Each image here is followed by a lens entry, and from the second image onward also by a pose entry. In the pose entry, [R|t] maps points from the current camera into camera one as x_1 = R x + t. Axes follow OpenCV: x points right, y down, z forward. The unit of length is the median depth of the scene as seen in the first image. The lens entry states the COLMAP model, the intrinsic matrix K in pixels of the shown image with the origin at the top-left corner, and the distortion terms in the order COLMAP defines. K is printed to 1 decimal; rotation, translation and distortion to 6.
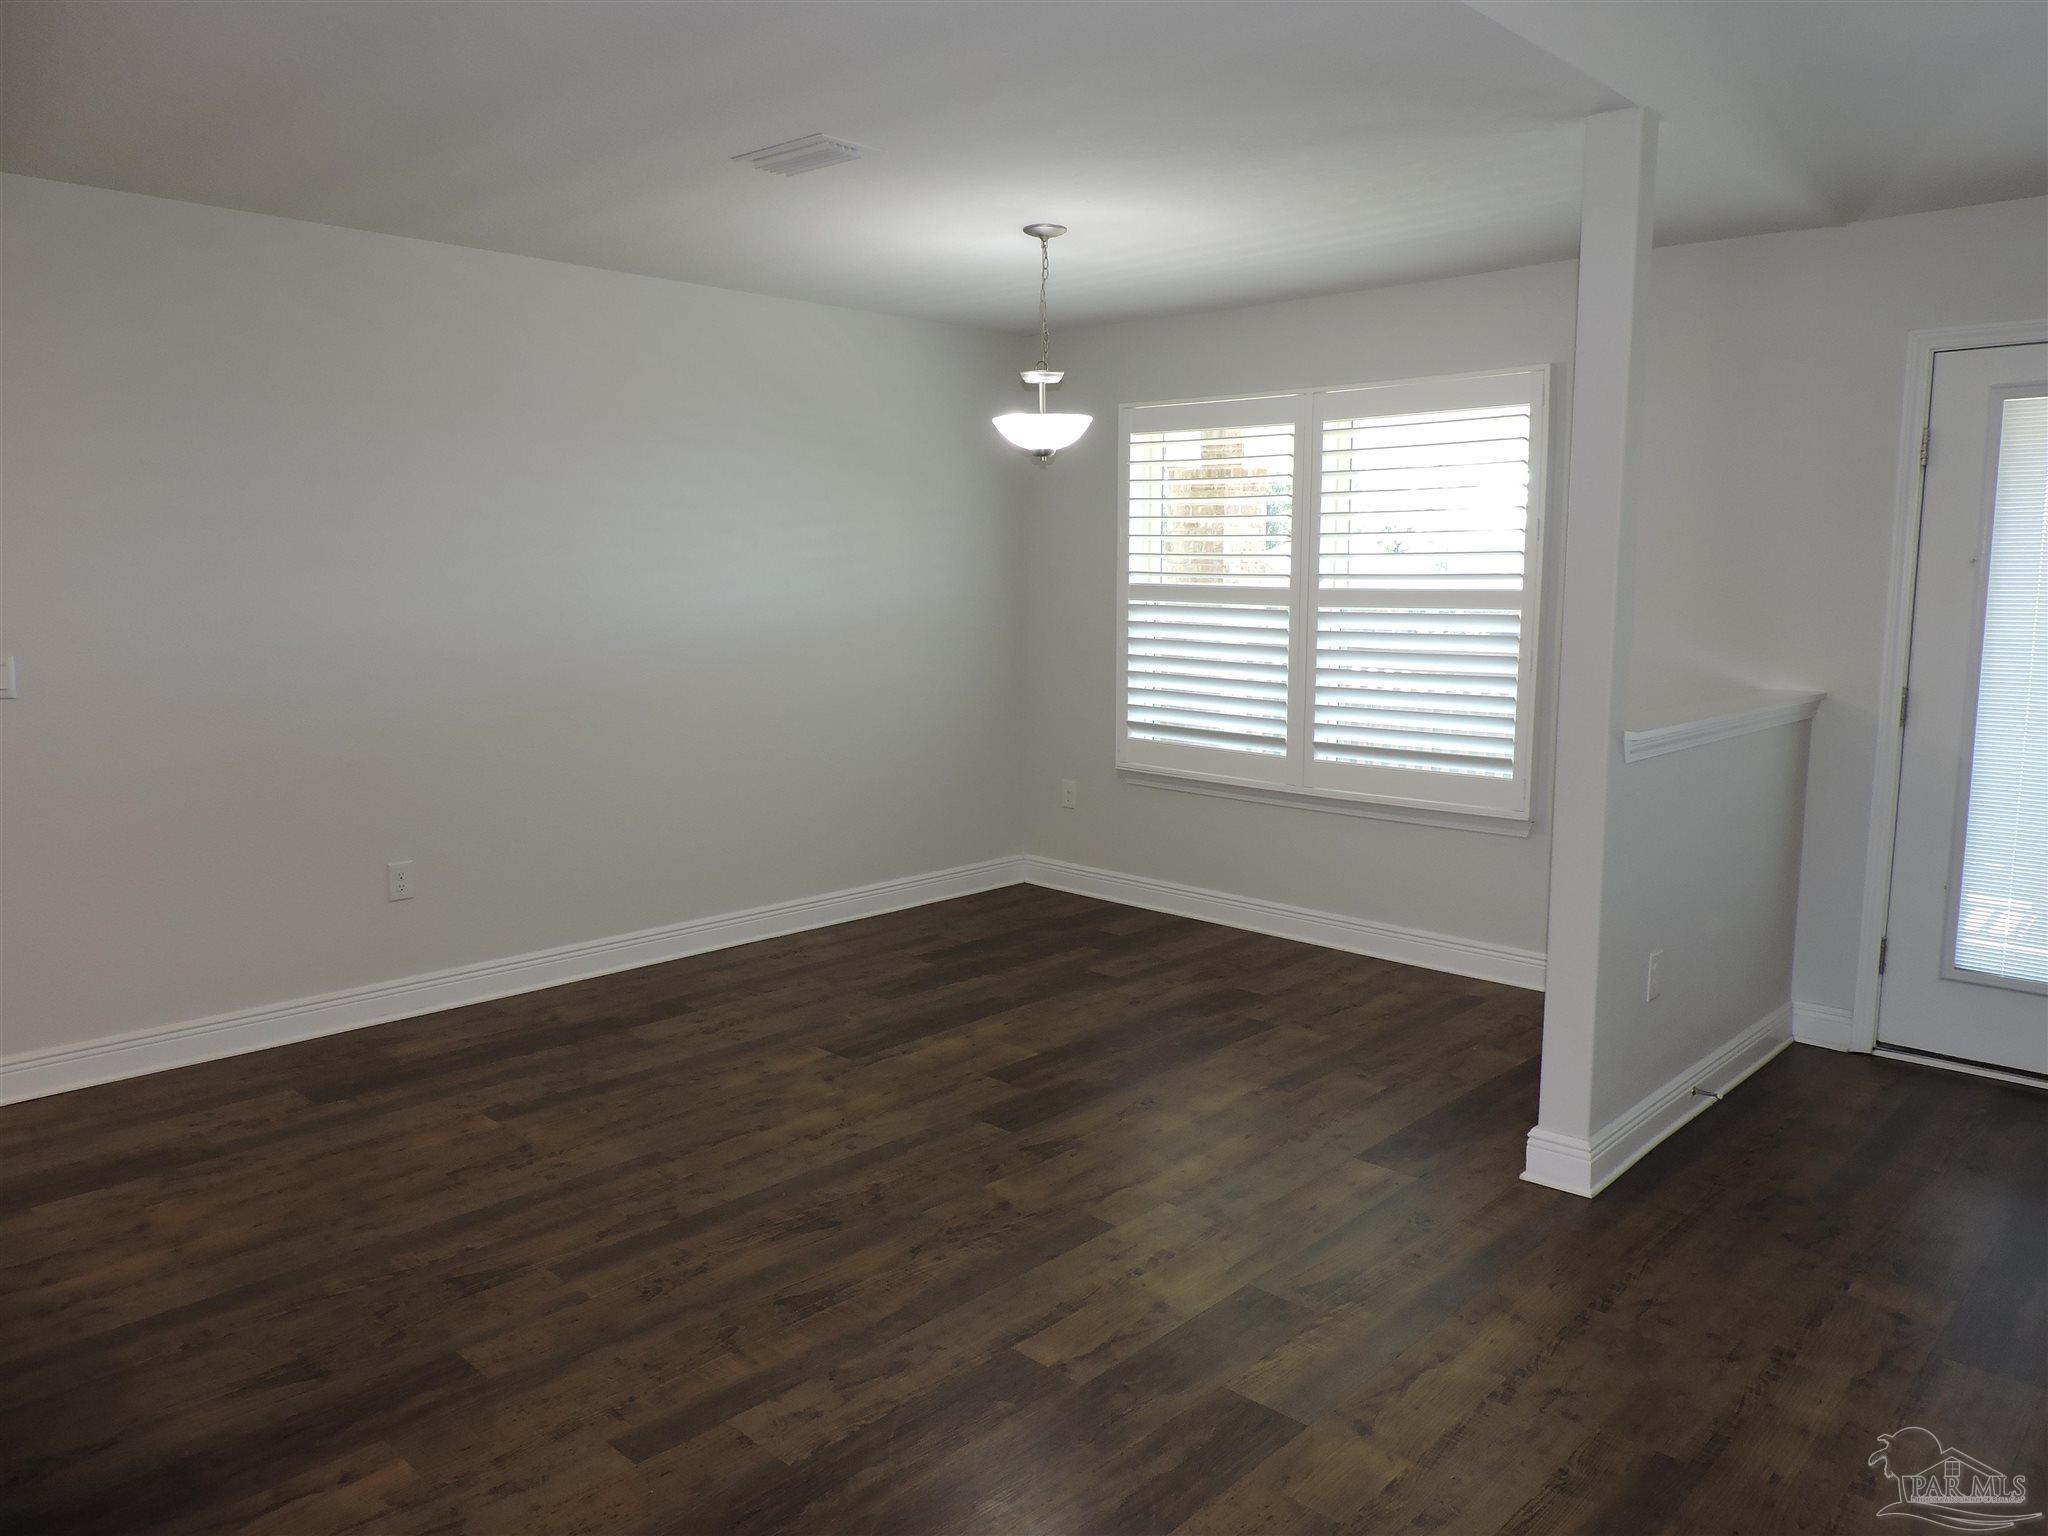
lens RADIAL K [[1446.5, 0, 1029.5], [0, 1446.5, 772.4], [0, 0, 1]] dist [-0.022403, 0.006613]
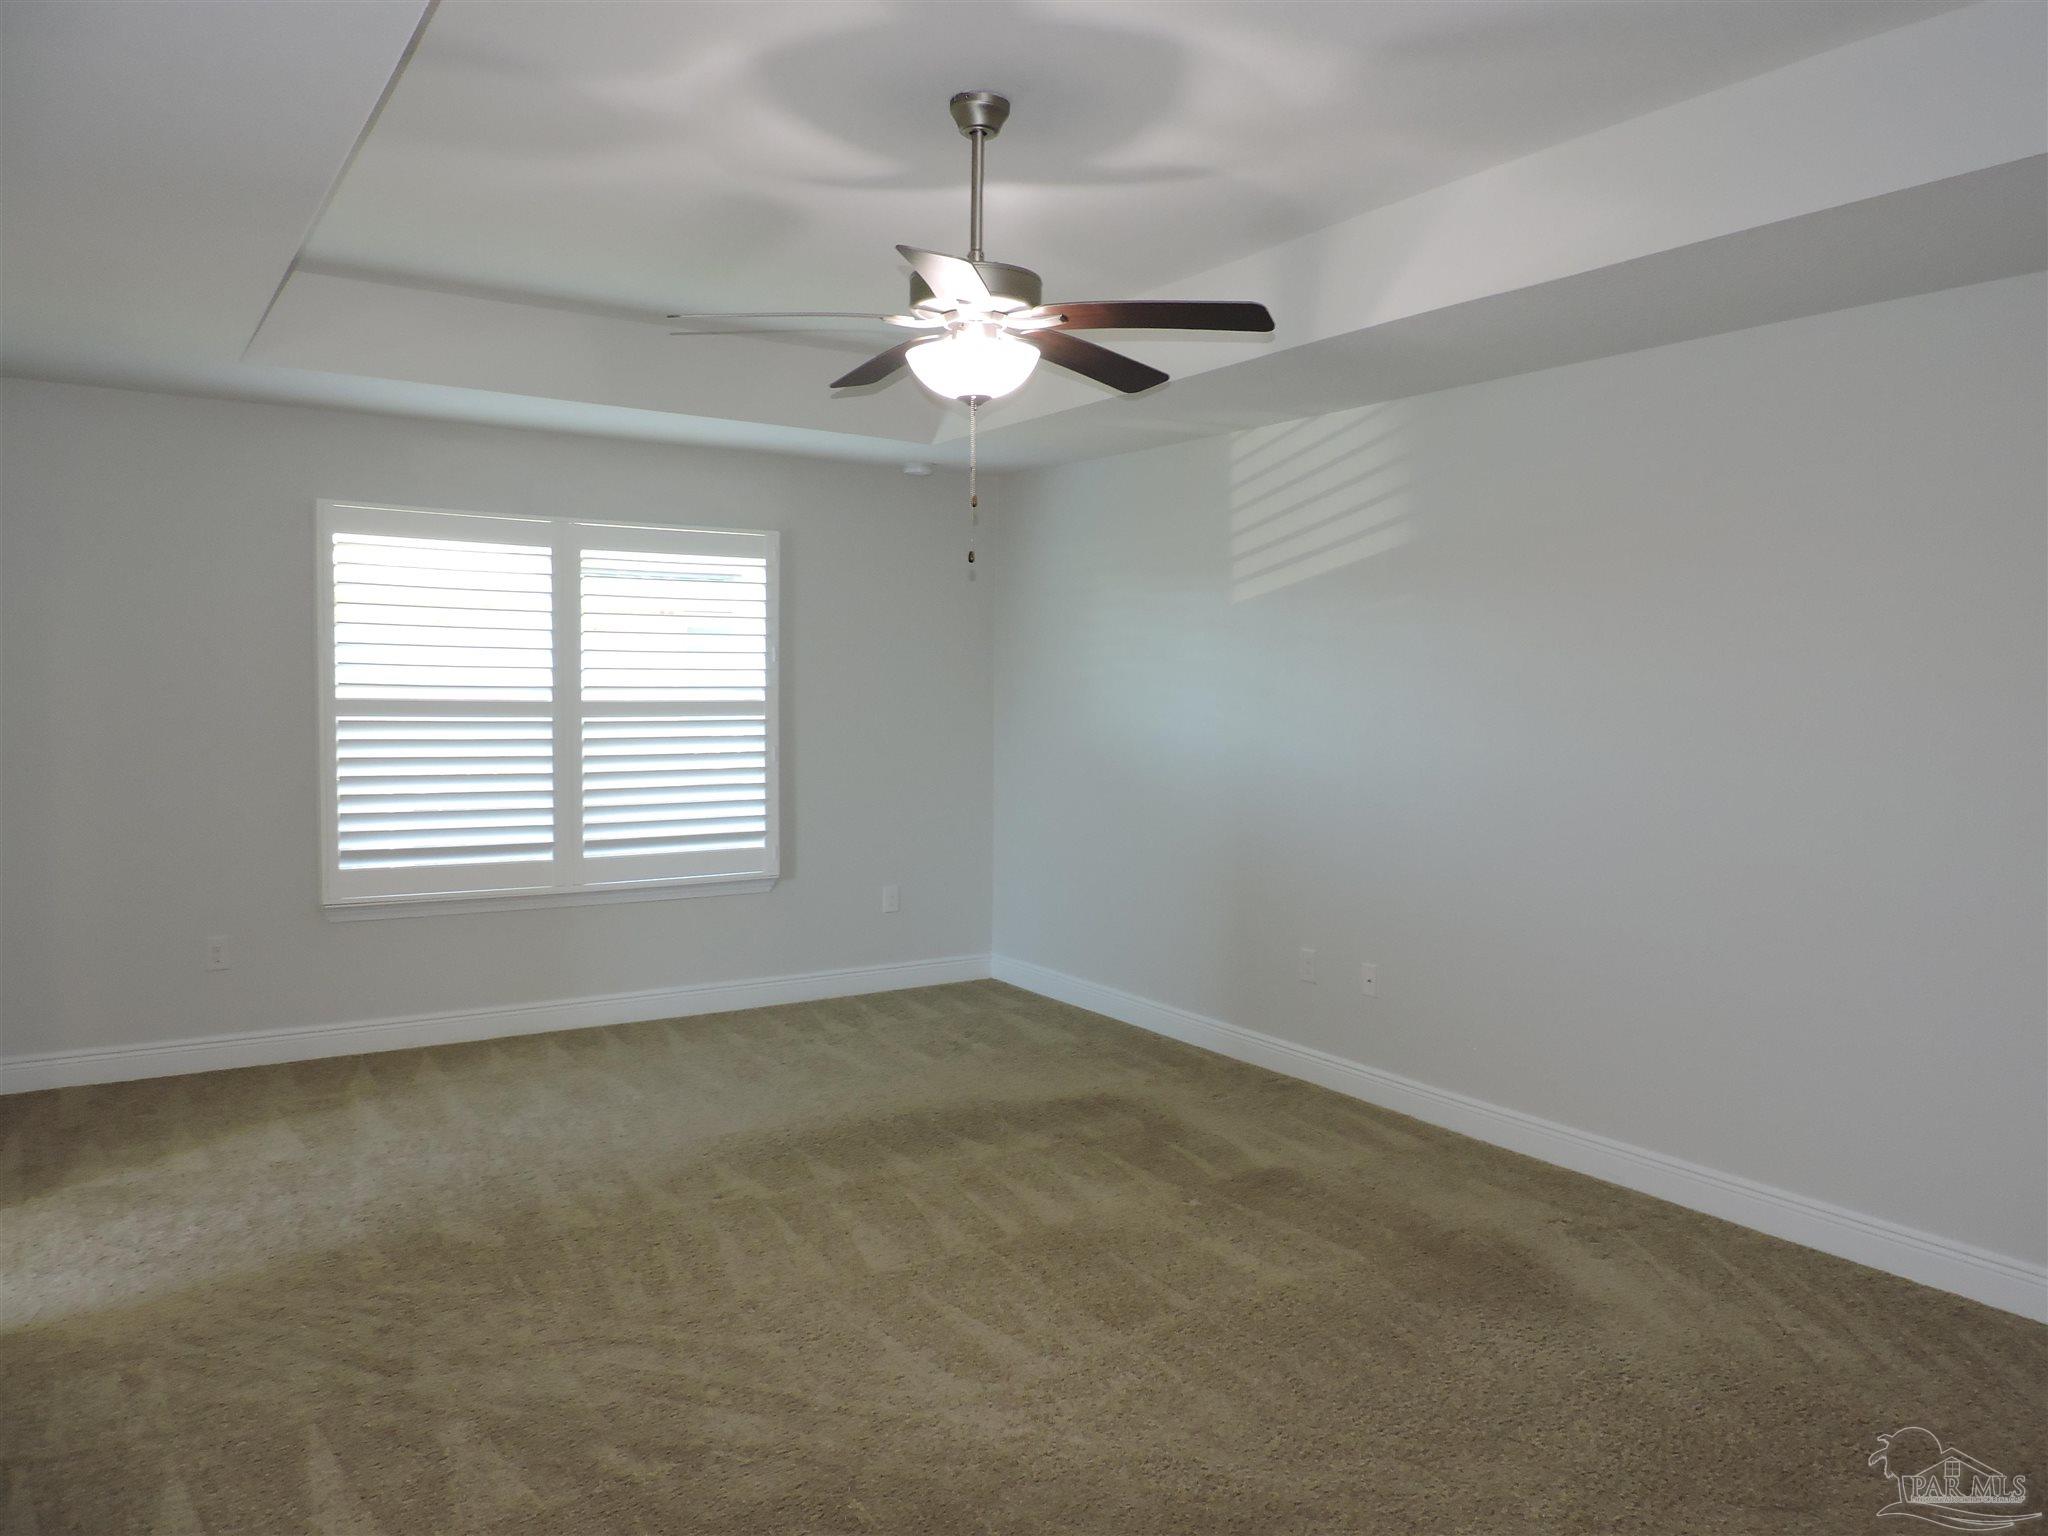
lens RADIAL K [[1446.5, 0, 1038.3], [0, 1446.5, 777.3], [0, 0, 1]] dist [-0.022403, 0.006613]
pose [[0.224111, -0.058154, 0.972827, -0.779982], [0.130981, 0.990959, 0.029064, -0.056263], [-0.965722, 0.120908, 0.229702, 0.423630]]
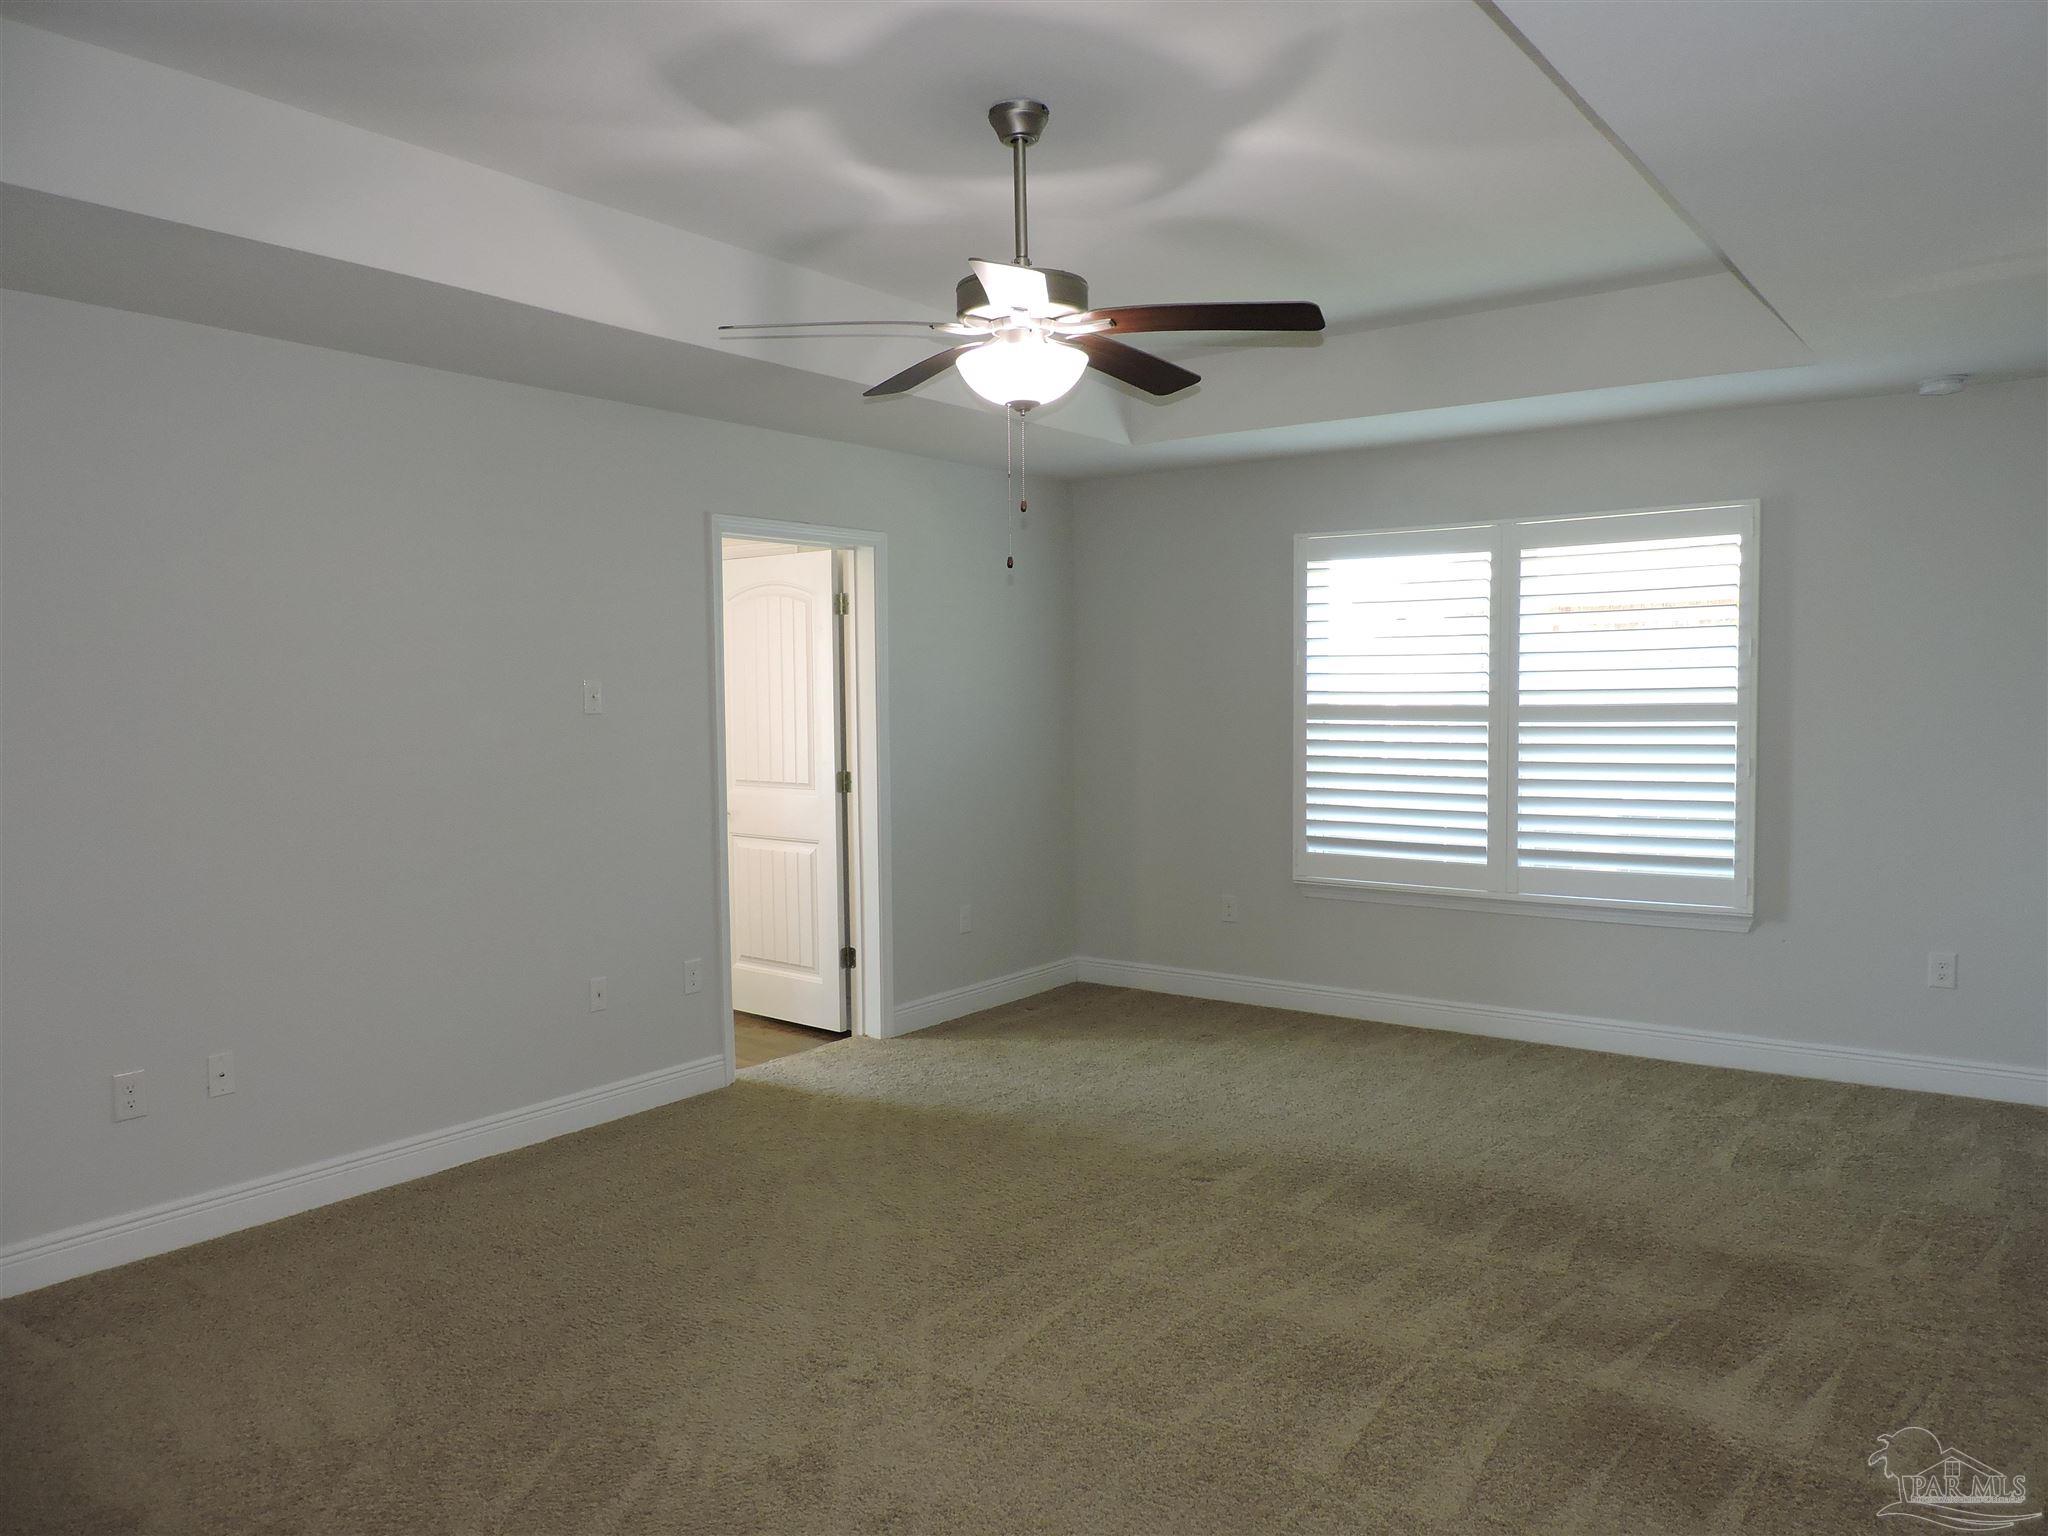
lens RADIAL K [[1446.5, 0, 1031.0], [0, 1446.5, 777.1], [0, 0, 1]] dist [-0.022403, 0.006613]
pose [[0.991494, -0.016835, 0.129059, -0.291480], [0.028080, 0.995916, -0.085809, 0.006479], [-0.127088, 0.088703, 0.987917, 0.004326]]
